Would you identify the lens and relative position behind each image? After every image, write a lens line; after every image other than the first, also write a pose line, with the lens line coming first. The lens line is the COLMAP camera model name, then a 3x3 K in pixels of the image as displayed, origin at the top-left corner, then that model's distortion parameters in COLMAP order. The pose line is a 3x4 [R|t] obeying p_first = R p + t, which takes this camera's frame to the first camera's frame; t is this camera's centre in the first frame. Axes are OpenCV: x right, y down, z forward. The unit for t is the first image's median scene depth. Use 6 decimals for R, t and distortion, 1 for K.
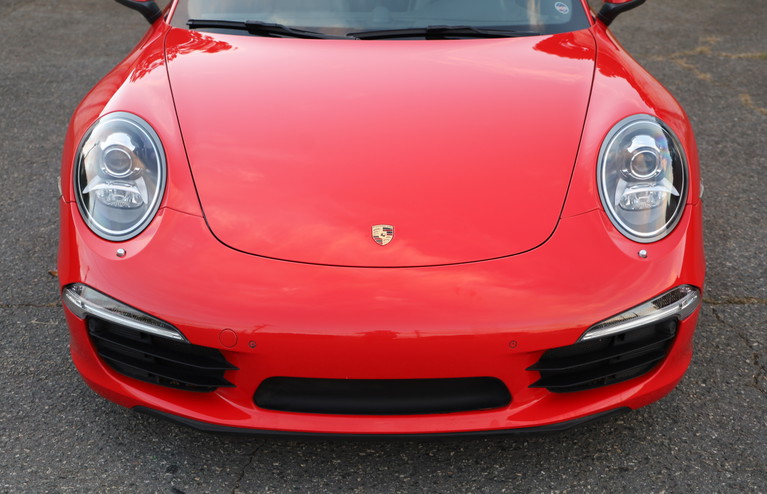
lens RADIAL K [[1166.1, 0, 385.7], [0, 1166.1, 250.3], [0, 0, 1]] dist [0.025522, 0.000000]
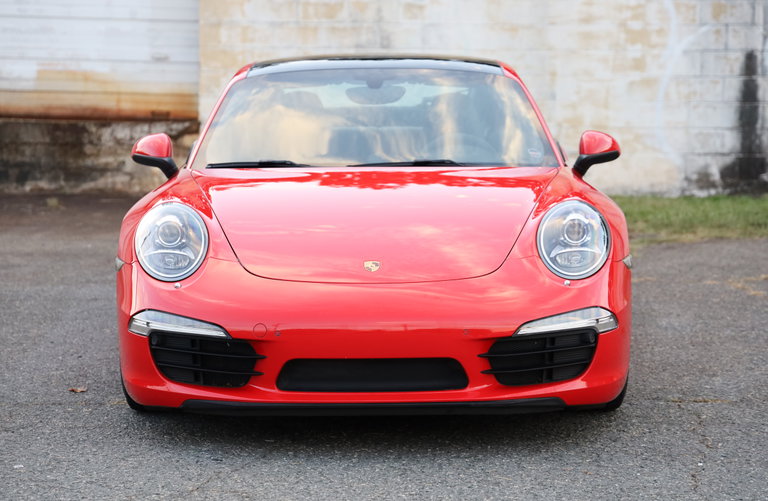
lens RADIAL K [[2185.3, 0, 382.9], [0, 2185.3, 251.0], [0, 0, 1]] dist [0.589790, 0.000000]
pose [[0.999787, -0.012851, -0.016121, 0.050135], [0.007768, 0.959131, -0.282855, 0.673619], [0.019097, 0.282669, 0.959027, -1.417221]]
